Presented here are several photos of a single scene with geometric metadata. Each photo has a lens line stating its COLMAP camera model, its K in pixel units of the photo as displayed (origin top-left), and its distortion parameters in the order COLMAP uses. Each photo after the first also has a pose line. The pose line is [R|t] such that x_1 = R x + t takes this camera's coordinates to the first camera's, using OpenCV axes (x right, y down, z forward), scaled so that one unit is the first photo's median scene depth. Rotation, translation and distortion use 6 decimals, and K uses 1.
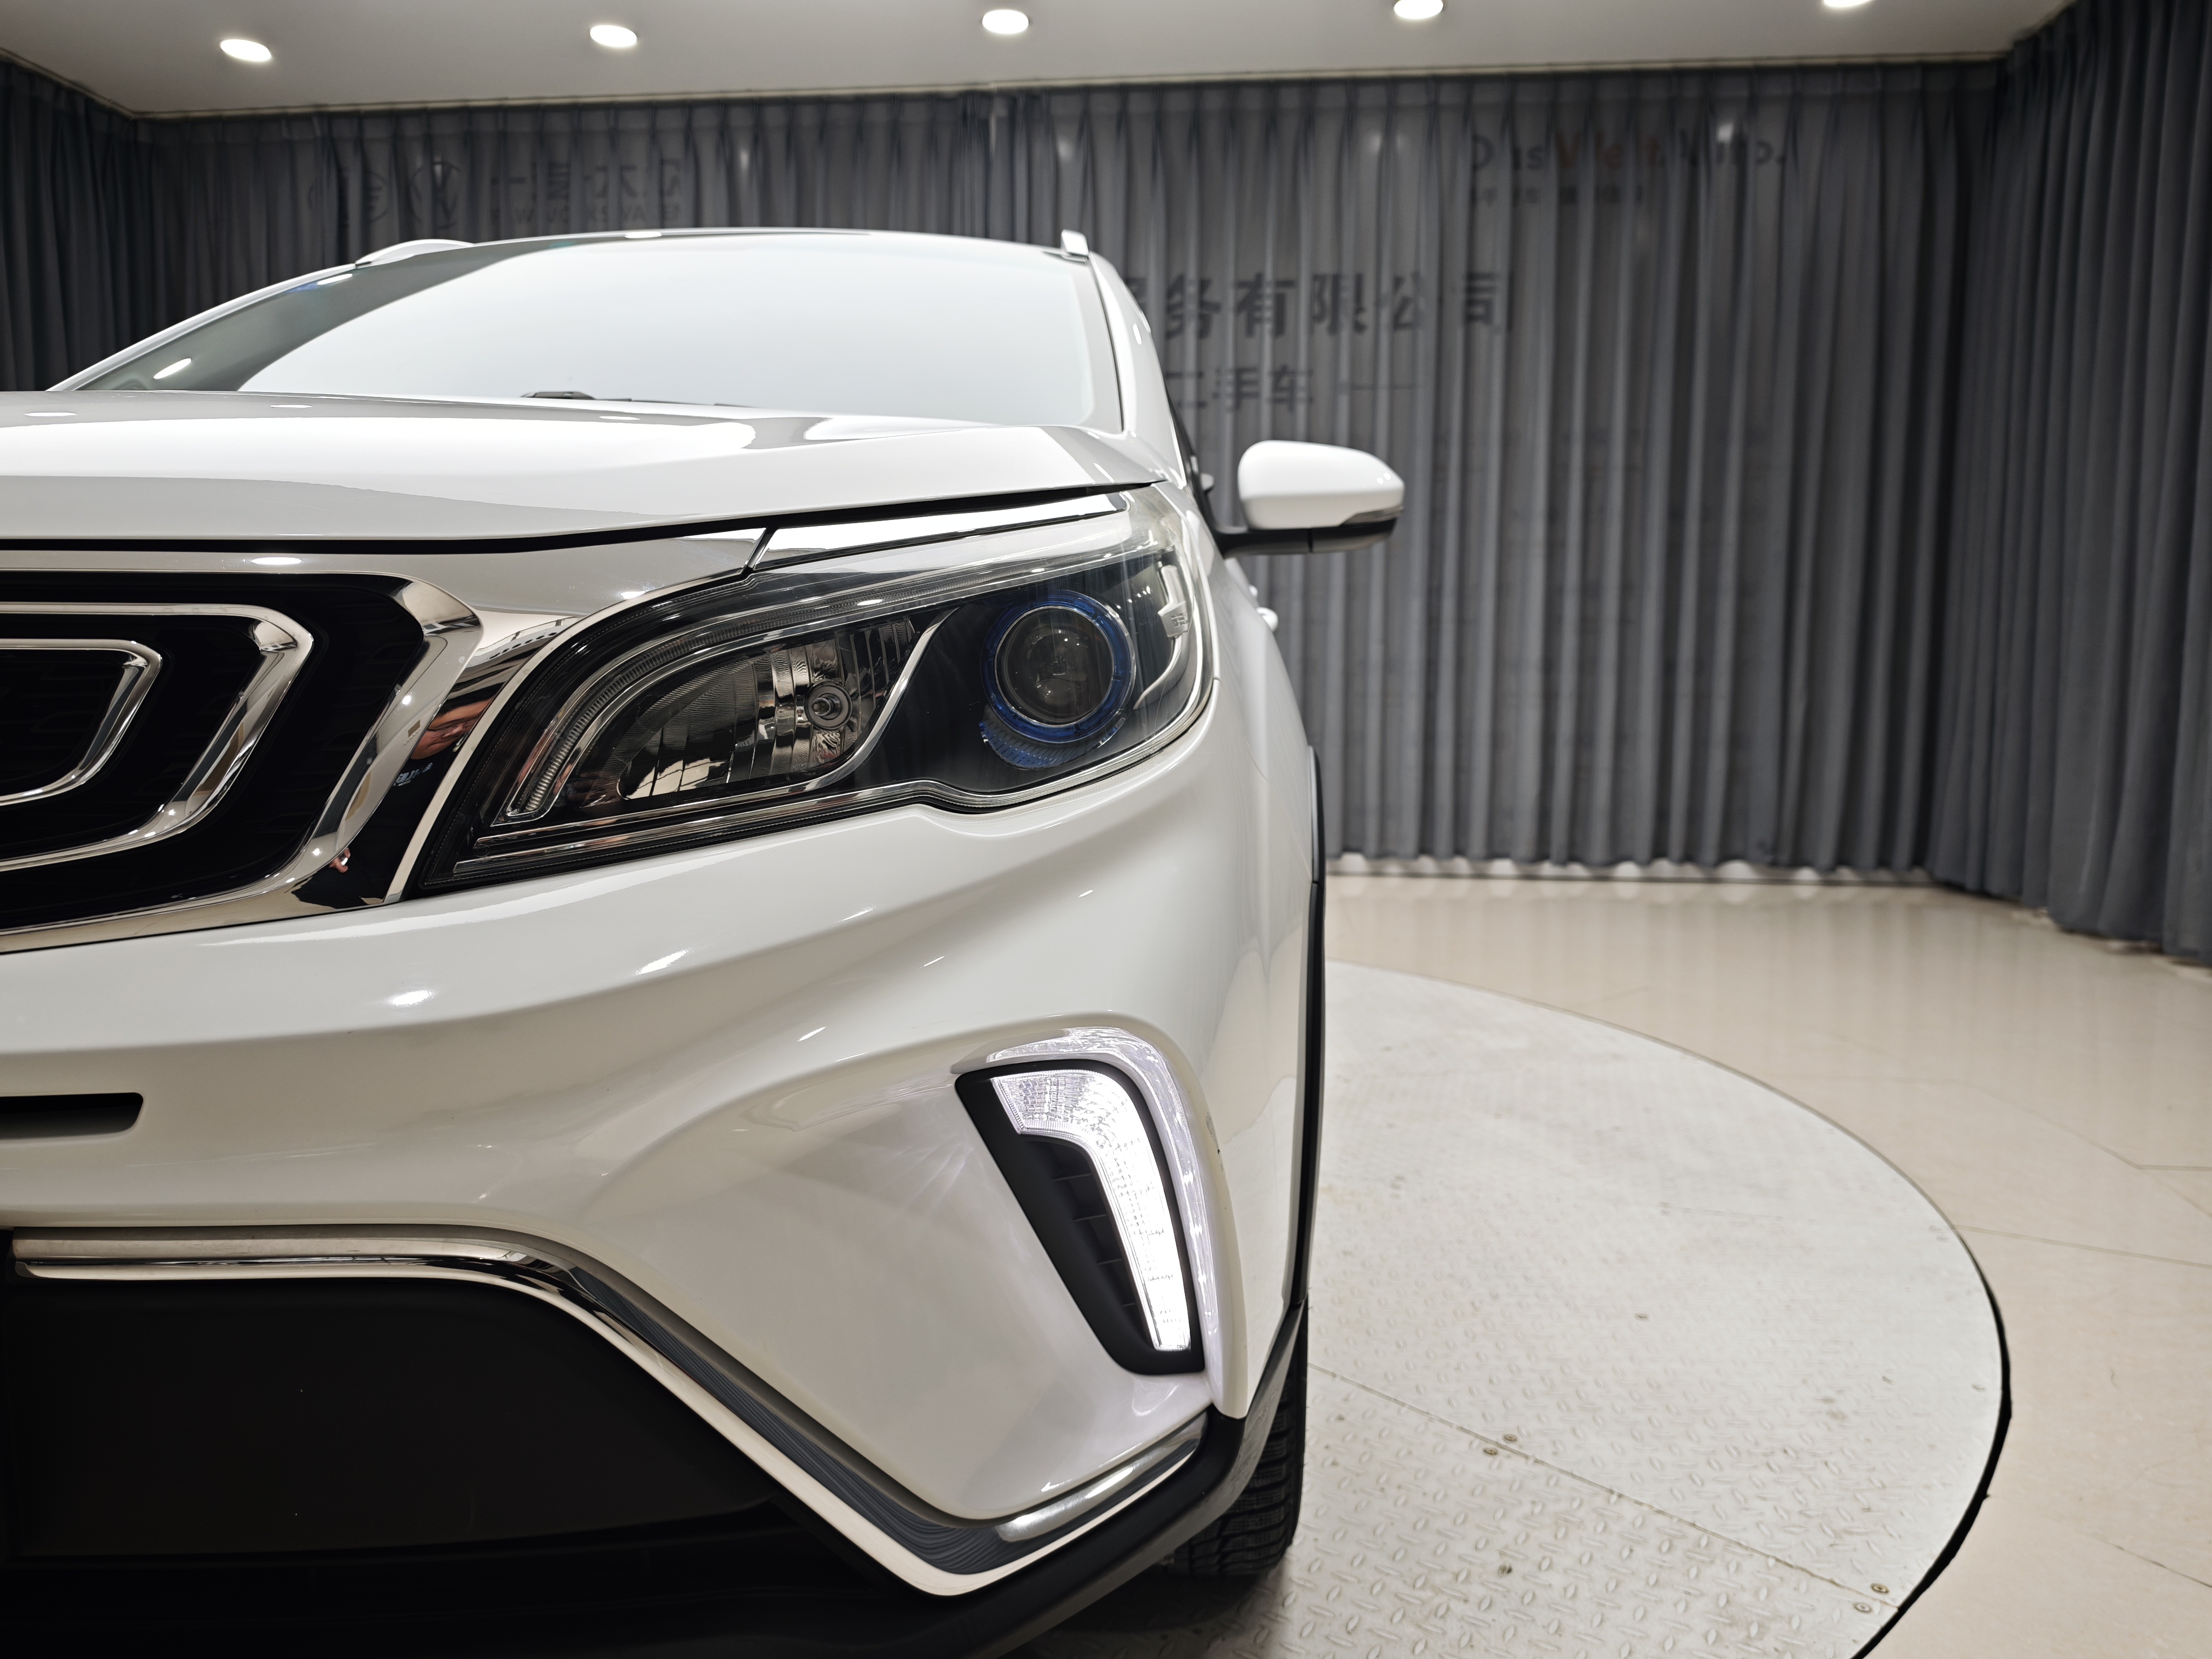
lens RADIAL K [[1529.0, 0, 1020.2], [0, 1529.0, 792.1], [0, 0, 1]] dist [0.017048, -0.050438]
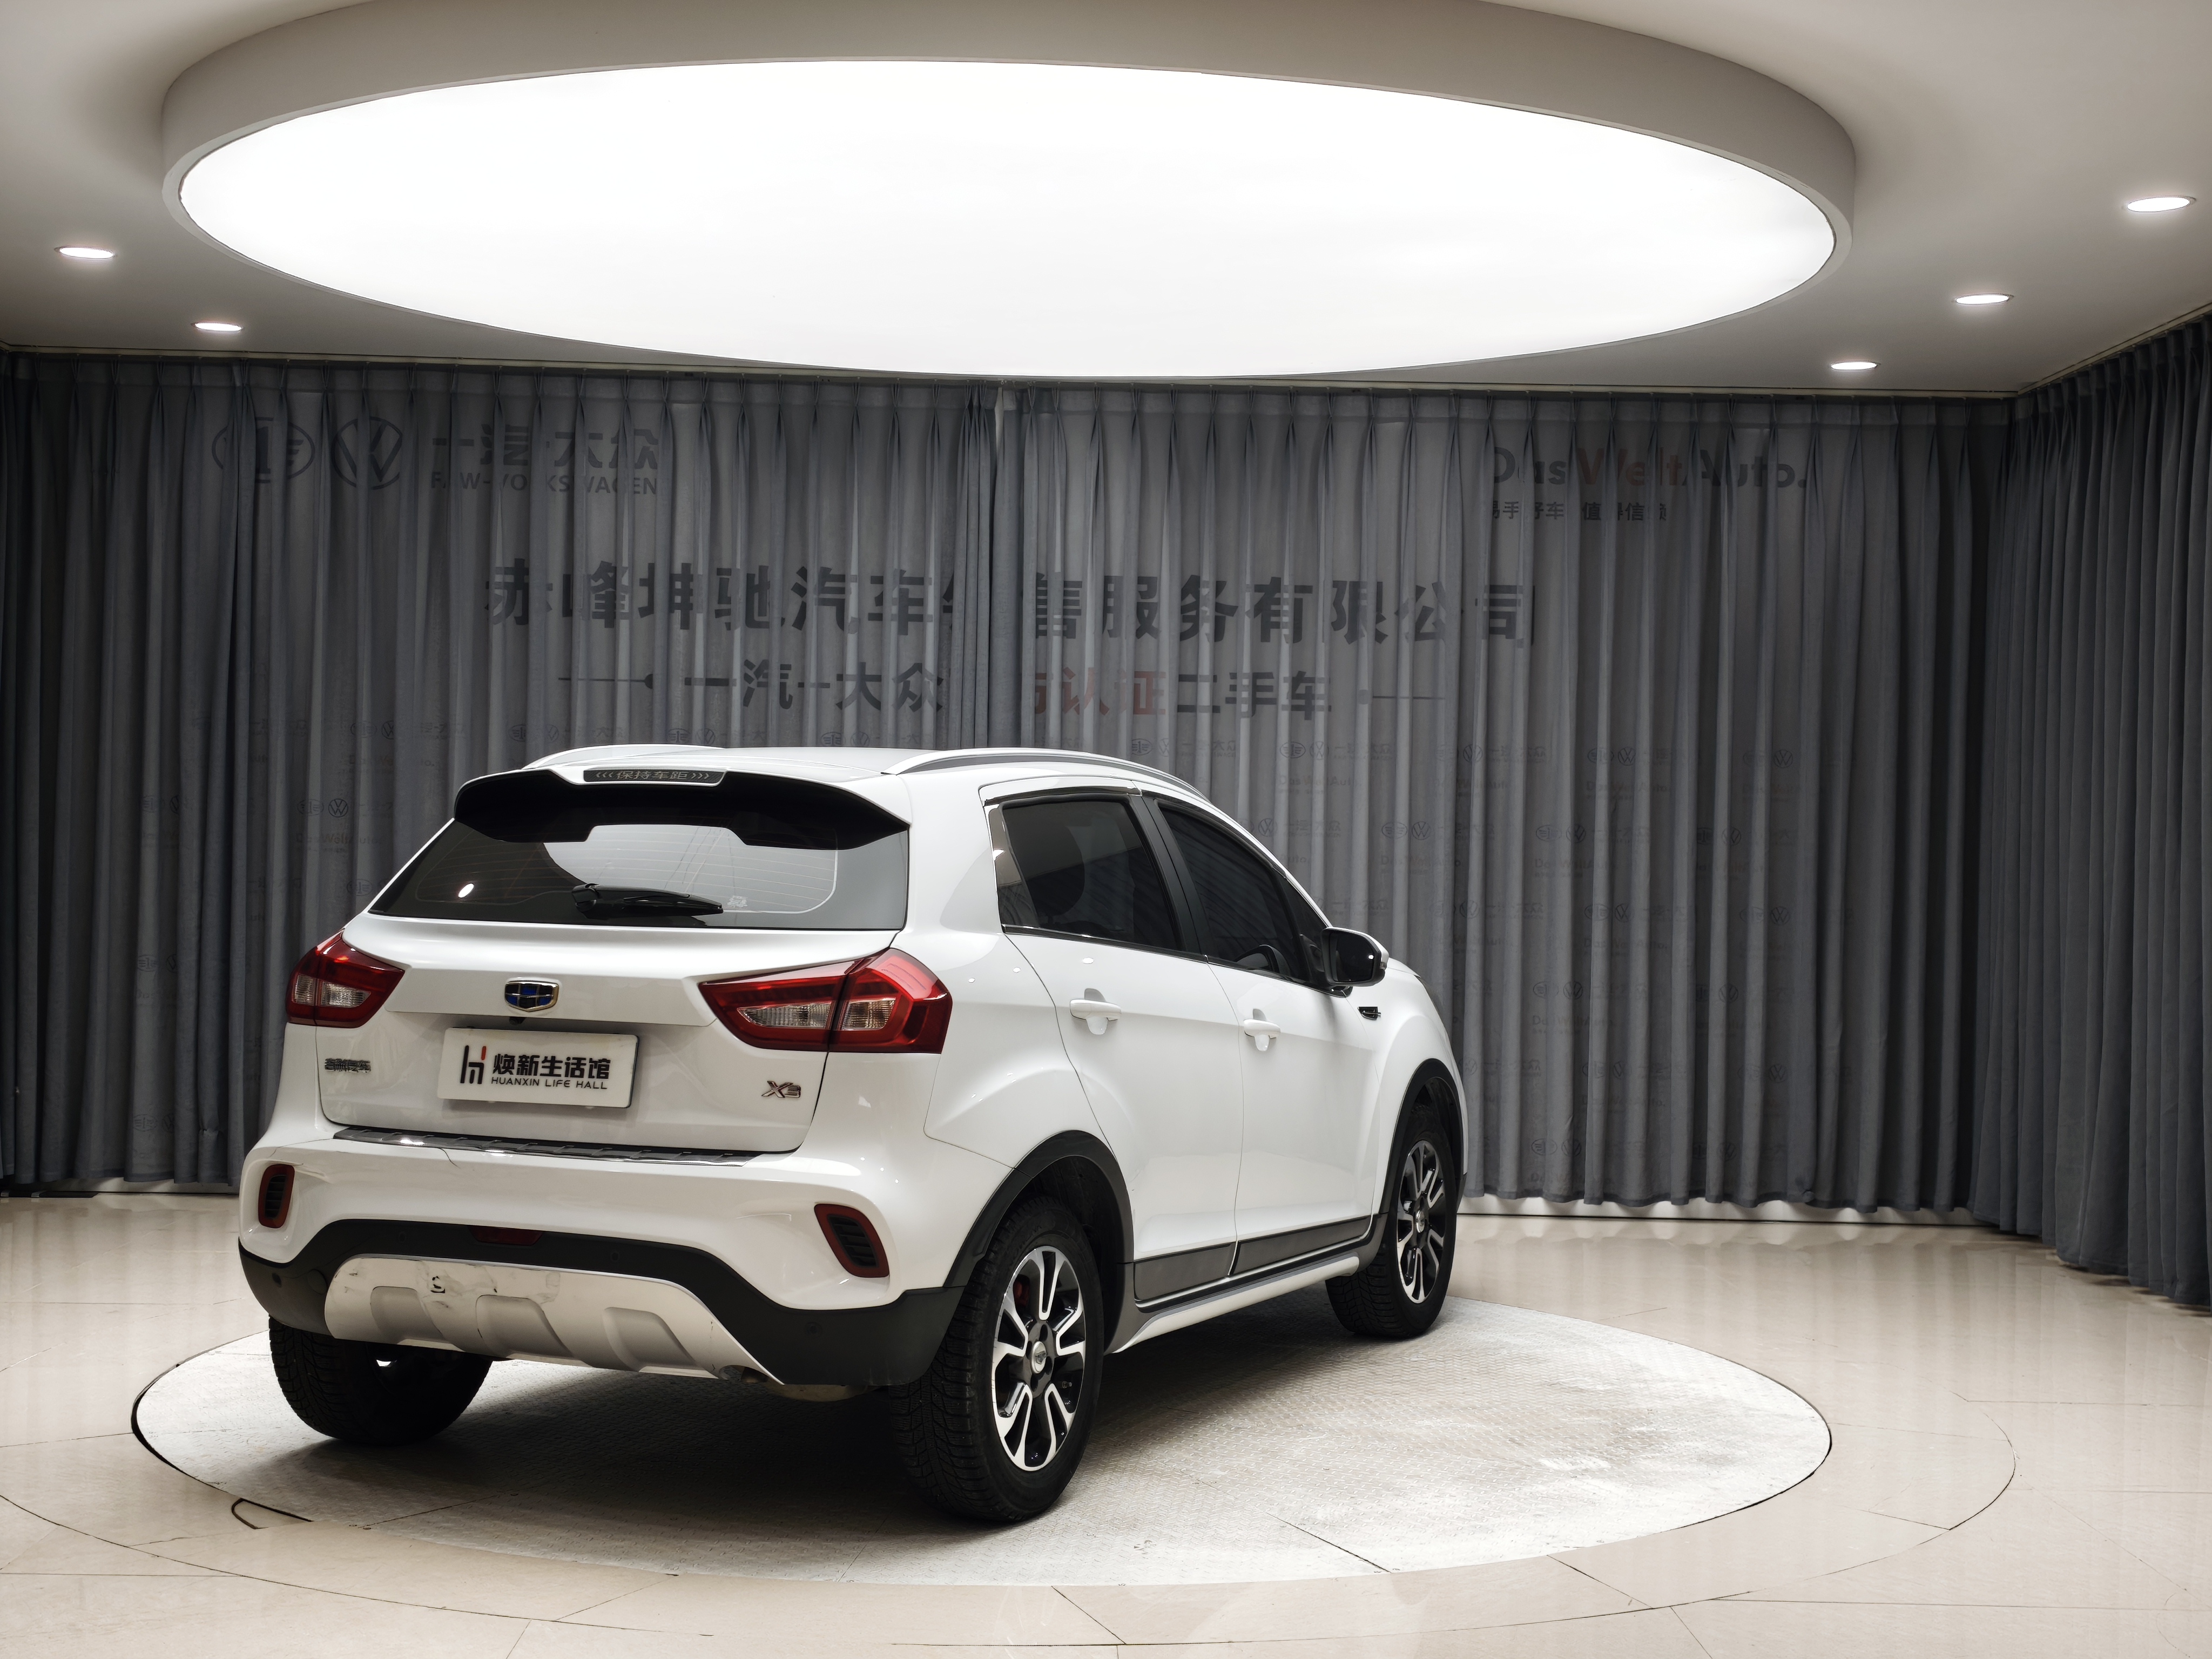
lens RADIAL K [[2944.0, 0, 1082.3], [0, 2944.0, 819.2], [0, 0, 1]] dist [0.333741, -0.867513]
pose [[0.988386, 0.013549, 0.151359, -0.434684], [-0.000261, 0.996167, -0.087469, -0.048721], [-0.151964, 0.086414, 0.984601, -1.413600]]
